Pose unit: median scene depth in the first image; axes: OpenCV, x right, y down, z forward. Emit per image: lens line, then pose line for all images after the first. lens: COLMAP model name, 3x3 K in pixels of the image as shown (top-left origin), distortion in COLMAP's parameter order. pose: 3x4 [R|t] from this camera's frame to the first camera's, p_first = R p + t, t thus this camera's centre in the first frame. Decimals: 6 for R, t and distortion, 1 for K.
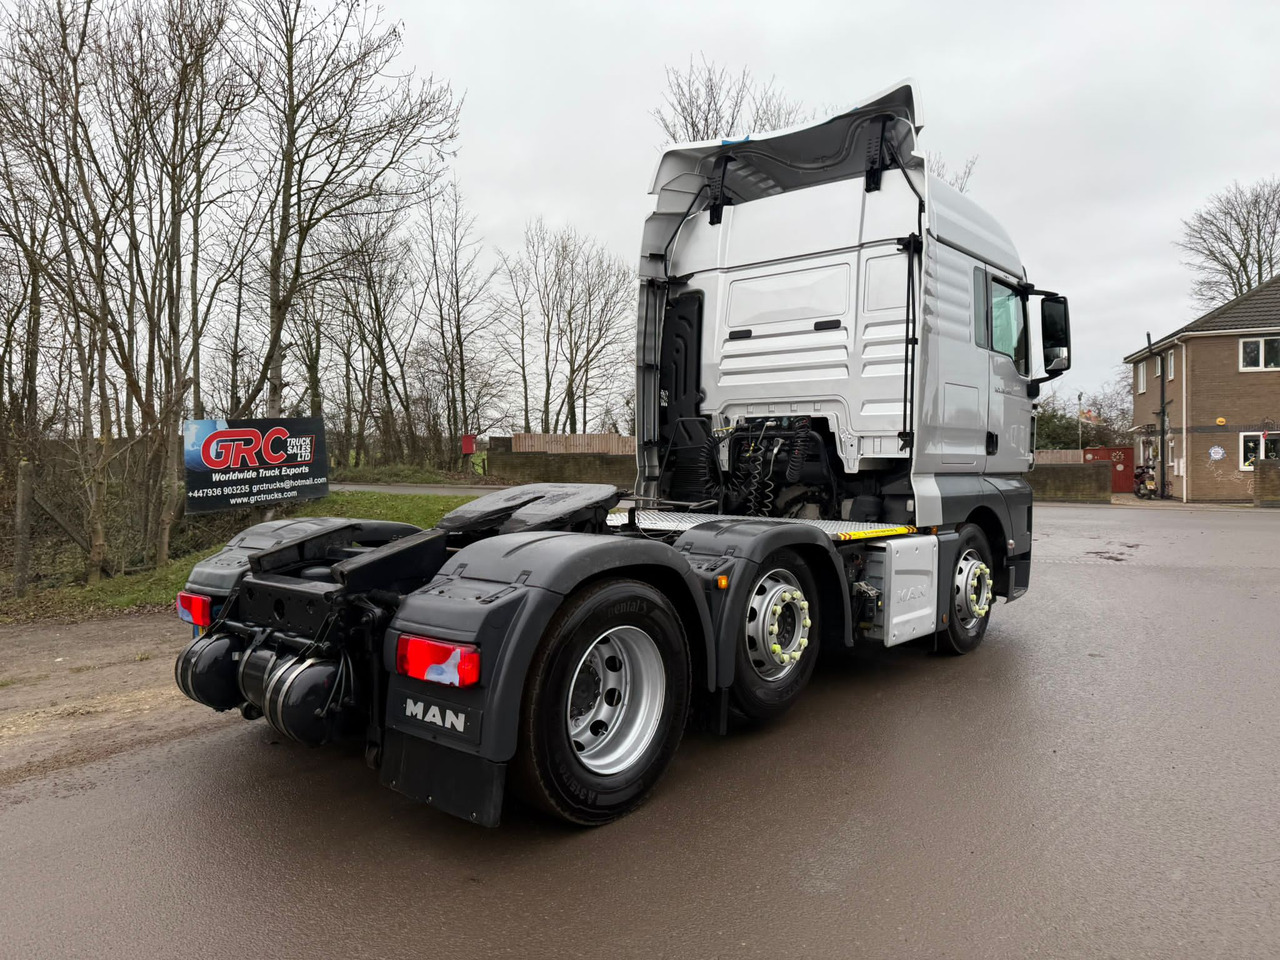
lens RADIAL K [[902.2, 0, 652.6], [0, 902.2, 473.7], [0, 0, 1]] dist [0.068512, -0.088754]
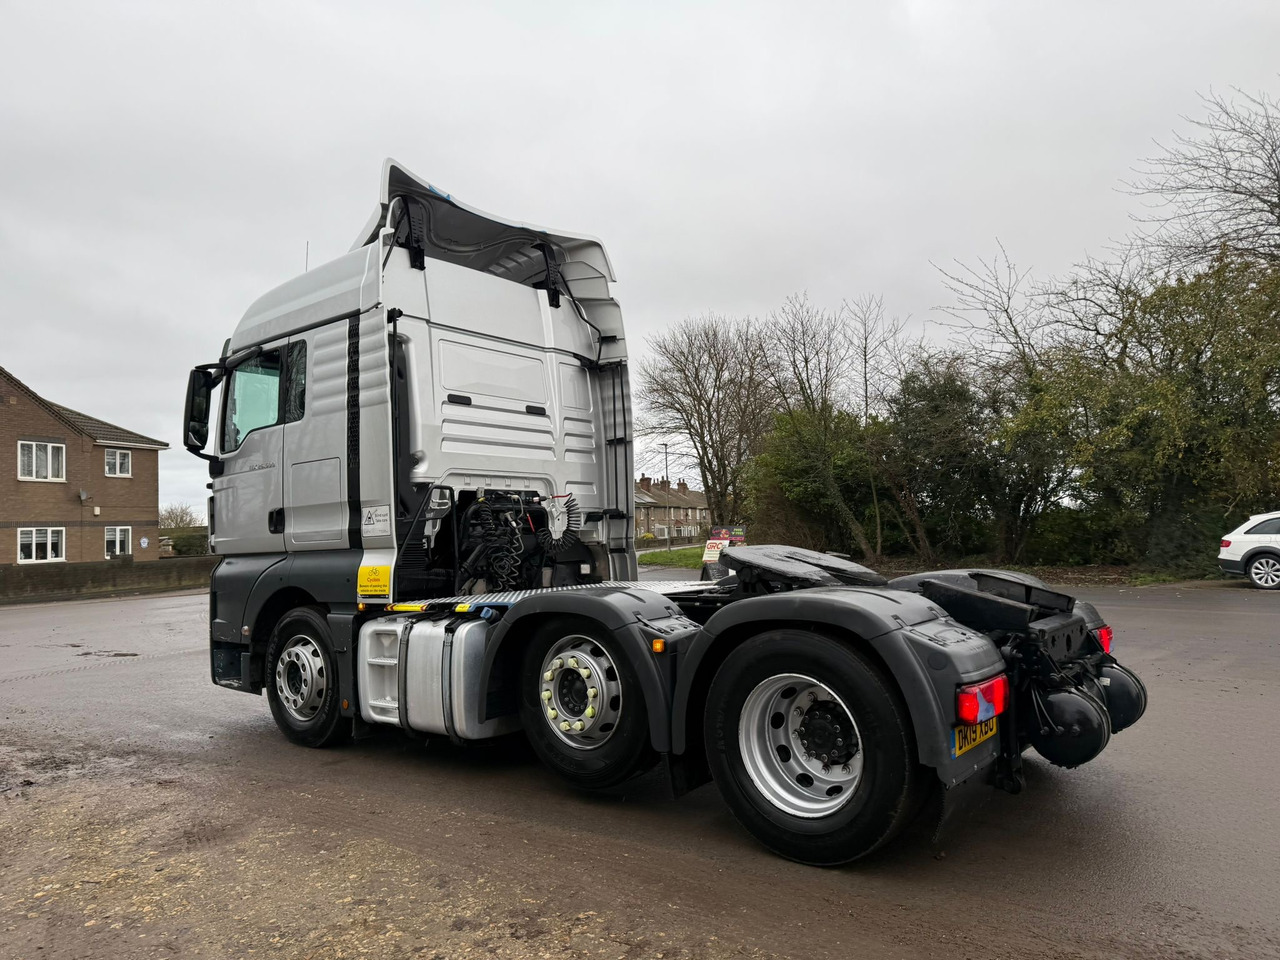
lens RADIAL K [[897.1, 0, 646.5], [0, 897.1, 480.5], [0, 0, 1]] dist [0.059801, -0.063455]
pose [[-0.033187, 0.064927, 0.997338, -0.799650], [0.047653, 0.996856, -0.063310, -0.003287], [-0.998312, 0.045425, -0.036177, 0.815203]]
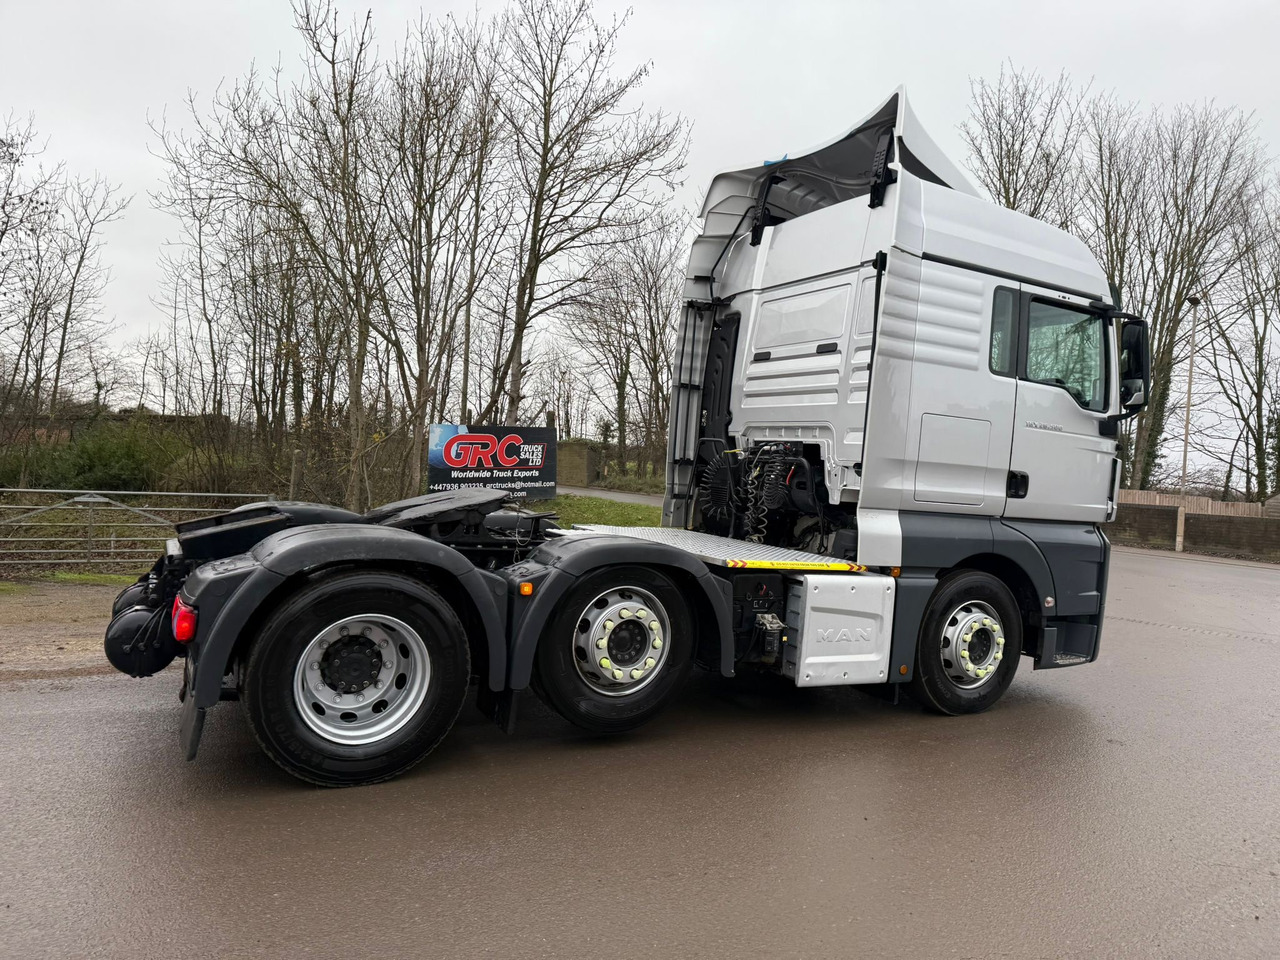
lens RADIAL K [[897.1, 0, 646.5], [0, 897.1, 480.5], [0, 0, 1]] dist [0.059801, -0.063455]
pose [[0.928960, 0.068840, -0.363722, 0.333169], [-0.074890, 0.997189, -0.002538, -0.007309], [0.362525, 0.029596, 0.931504, 0.045640]]
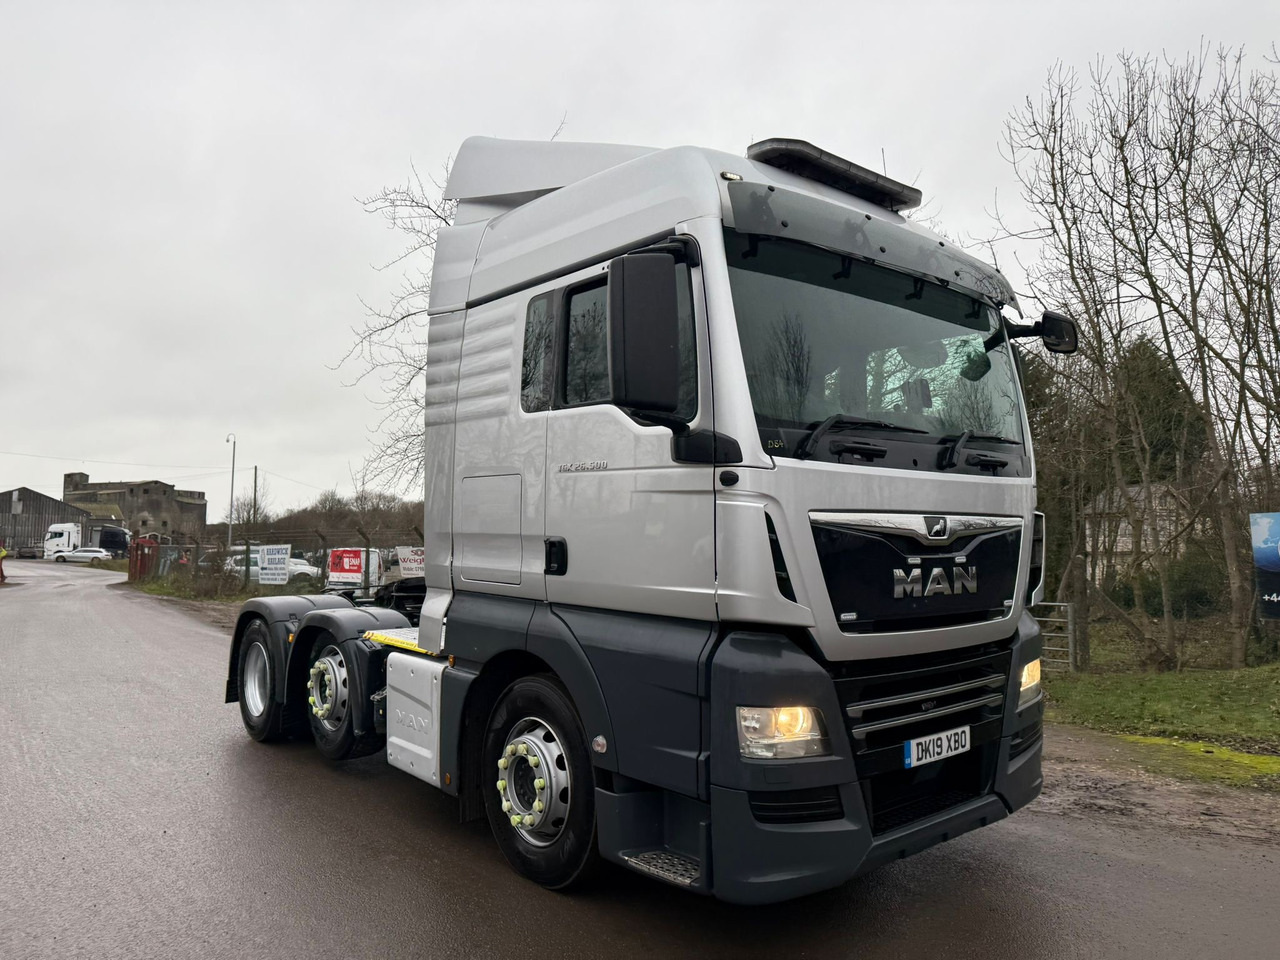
lens RADIAL K [[896.8, 0, 638.2], [0, 896.8, 479.3], [0, 0, 1]] dist [0.067963, -0.077097]
pose [[-0.164653, -0.062175, -0.984390, 0.906328], [-0.026213, 0.997935, -0.058646, -0.047678], [0.986003, 0.016147, -0.165943, 1.084174]]
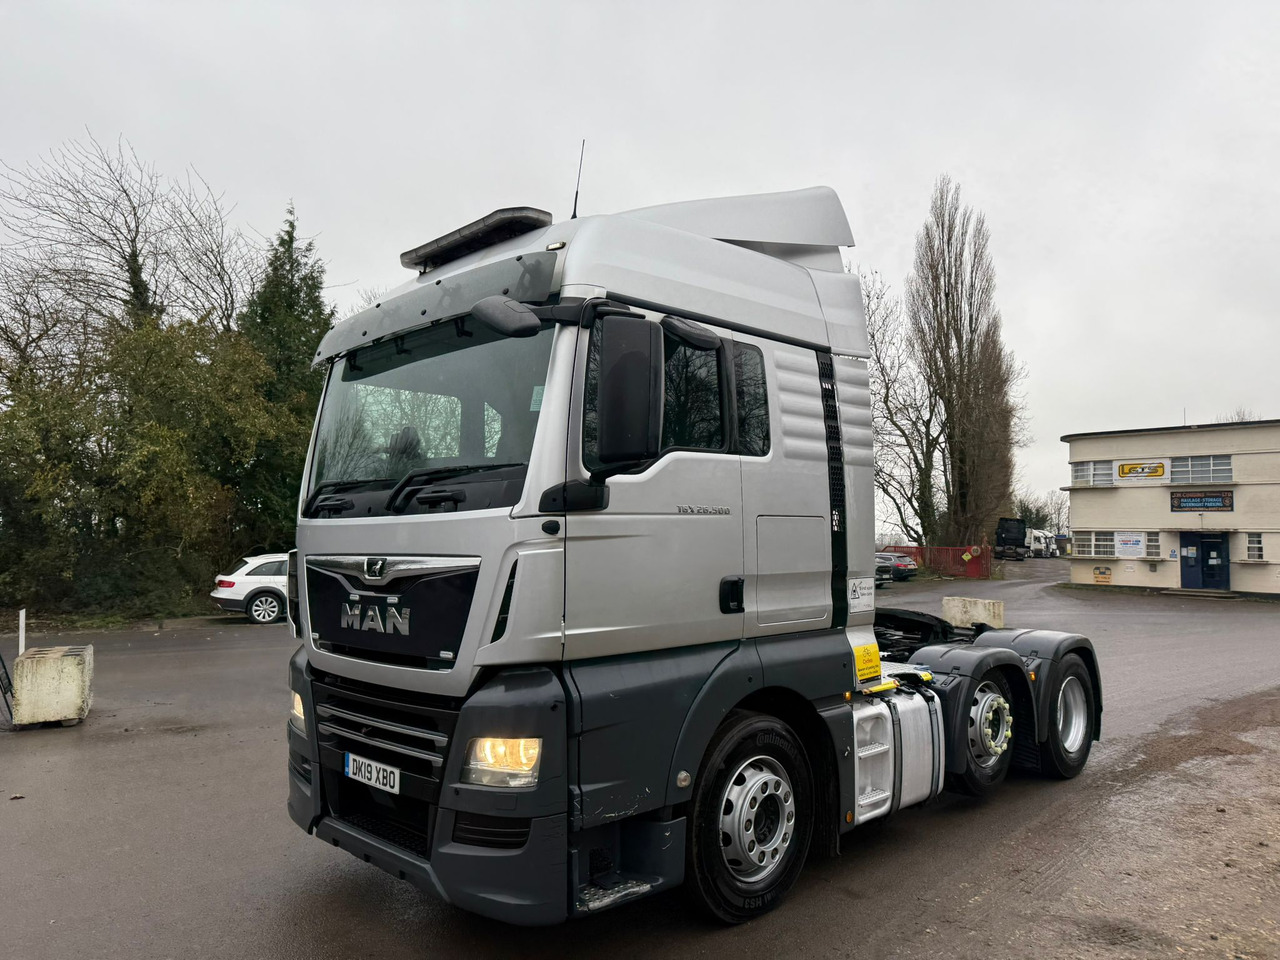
lens RADIAL K [[905.0, 0, 648.8], [0, 905.0, 459.5], [0, 0, 1]] dist [0.014124, -0.005522]
pose [[-0.996029, 0.007222, 0.088740, 0.099293], [0.000647, 0.997266, -0.073899, -0.082794], [-0.089032, -0.073548, -0.993310, 1.754313]]
